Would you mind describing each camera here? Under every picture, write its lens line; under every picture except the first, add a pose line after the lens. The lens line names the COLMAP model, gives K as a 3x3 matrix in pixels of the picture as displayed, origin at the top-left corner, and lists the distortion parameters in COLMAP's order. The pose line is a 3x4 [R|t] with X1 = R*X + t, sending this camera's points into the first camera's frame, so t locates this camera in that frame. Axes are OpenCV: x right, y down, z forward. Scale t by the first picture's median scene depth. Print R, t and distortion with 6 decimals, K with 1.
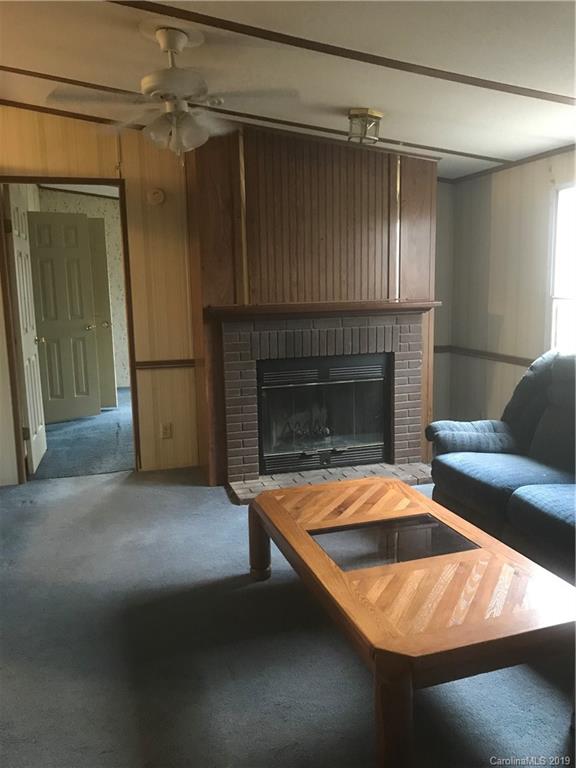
lens RADIAL K [[642.0, 0, 282.6], [0, 642.0, 387.3], [0, 0, 1]] dist [0.009976, -0.018210]
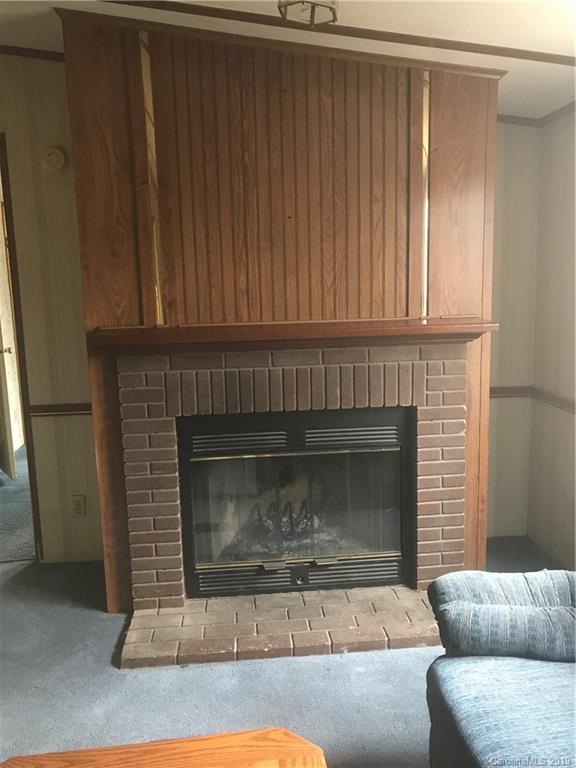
lens RADIAL K [[642.0, 0, 294.1], [0, 642.0, 378.1], [0, 0, 1]] dist [0.009976, -0.018210]
pose [[0.983979, 0.026666, -0.176279, 0.169964], [-0.027410, 0.999623, -0.001782, -0.078491], [0.176165, 0.006585, 0.984339, 0.404447]]
